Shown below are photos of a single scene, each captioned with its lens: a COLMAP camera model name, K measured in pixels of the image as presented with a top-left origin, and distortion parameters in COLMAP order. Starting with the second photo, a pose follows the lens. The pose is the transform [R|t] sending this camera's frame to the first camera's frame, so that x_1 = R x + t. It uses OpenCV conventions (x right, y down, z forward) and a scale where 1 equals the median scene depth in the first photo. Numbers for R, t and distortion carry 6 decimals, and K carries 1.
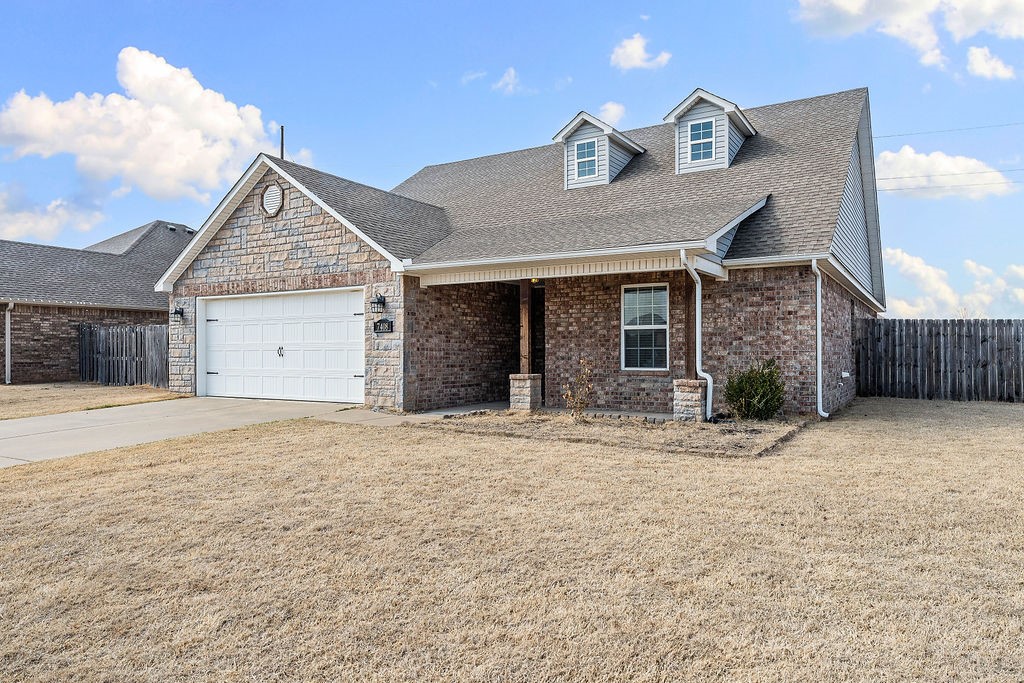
lens RADIAL K [[671.5, 0, 512.0], [0, 671.5, 341.5], [0, 0, 1]] dist [0.000982, 0.000421]
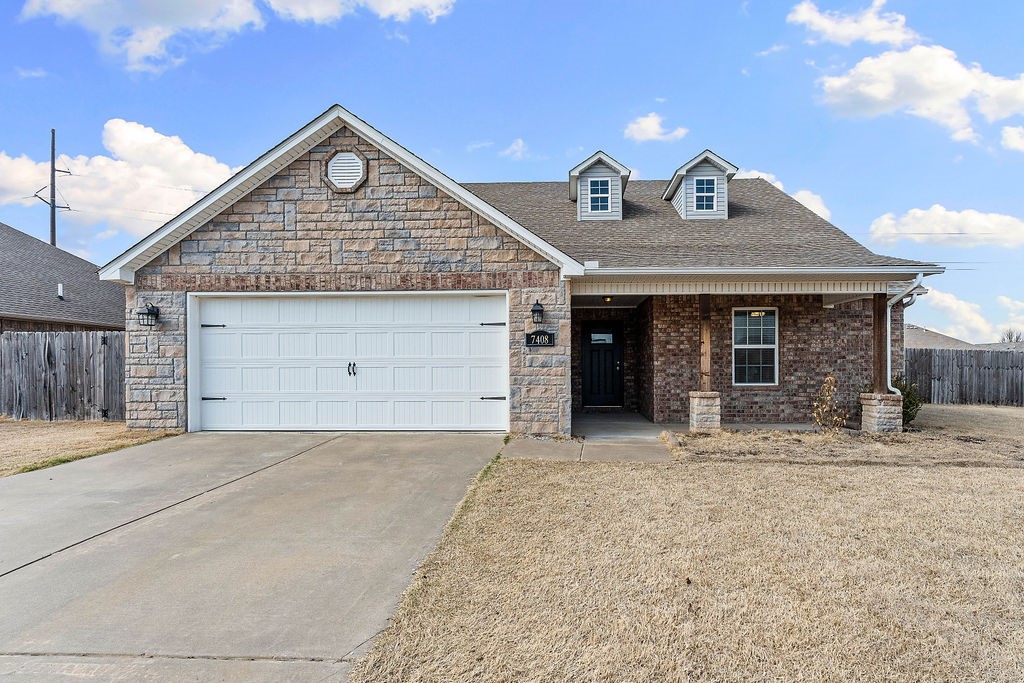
lens RADIAL K [[479.8, 0, 511.9], [0, 479.8, 363.3], [0, 0, 1]] dist [-0.001928, -0.000224]
pose [[0.872961, 0.004518, 0.487769, -0.494271], [-0.006317, 0.999978, 0.002043, 0.006757], [-0.487749, -0.004865, 0.872970, 0.464670]]
